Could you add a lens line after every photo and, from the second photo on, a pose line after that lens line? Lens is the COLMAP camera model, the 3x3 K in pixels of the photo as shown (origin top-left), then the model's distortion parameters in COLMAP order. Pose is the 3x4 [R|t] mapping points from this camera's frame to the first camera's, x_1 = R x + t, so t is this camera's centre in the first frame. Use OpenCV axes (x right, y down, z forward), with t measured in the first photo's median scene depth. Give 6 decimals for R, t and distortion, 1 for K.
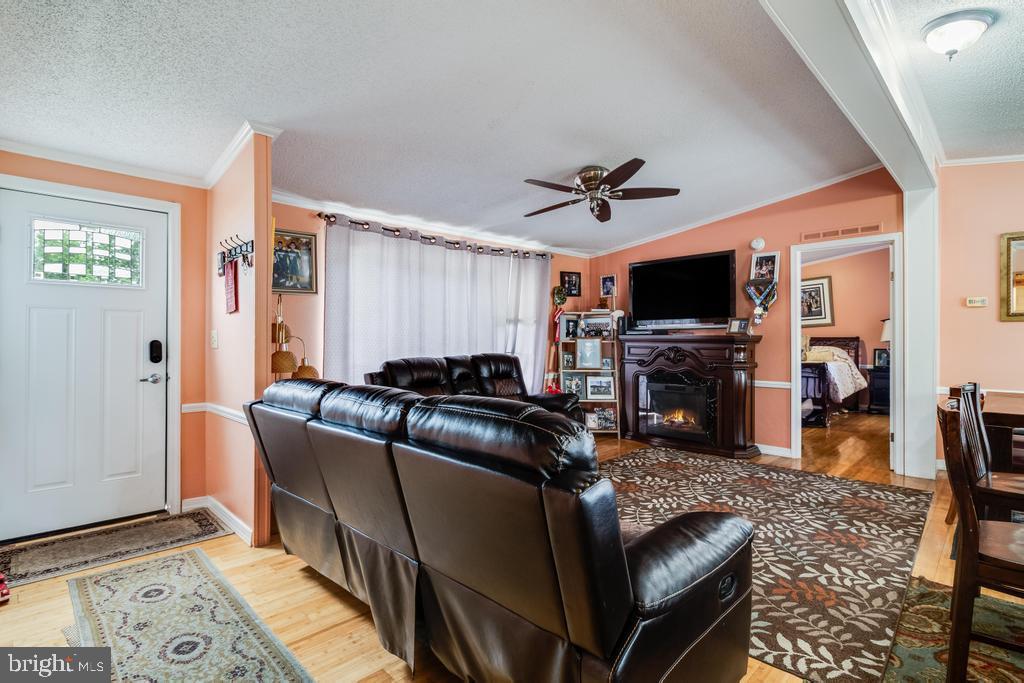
lens RADIAL K [[505.5, 0, 481.4], [0, 505.5, 331.4], [0, 0, 1]] dist [-0.001871, -0.001277]
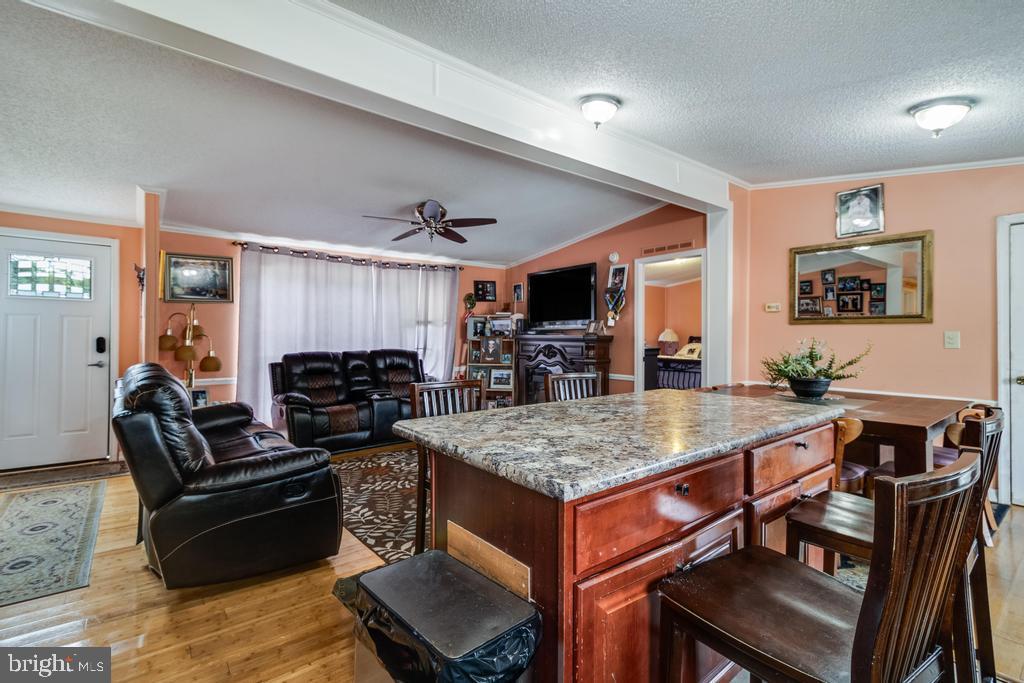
lens RADIAL K [[473.1, 0, 476.0], [0, 473.1, 329.1], [0, 0, 1]] dist [0.002512, 0.000901]
pose [[0.993787, 0.003196, -0.111254, 0.351824], [-0.003438, 0.999992, -0.001987, -0.003588], [0.111247, 0.002357, 0.993790, -0.127374]]
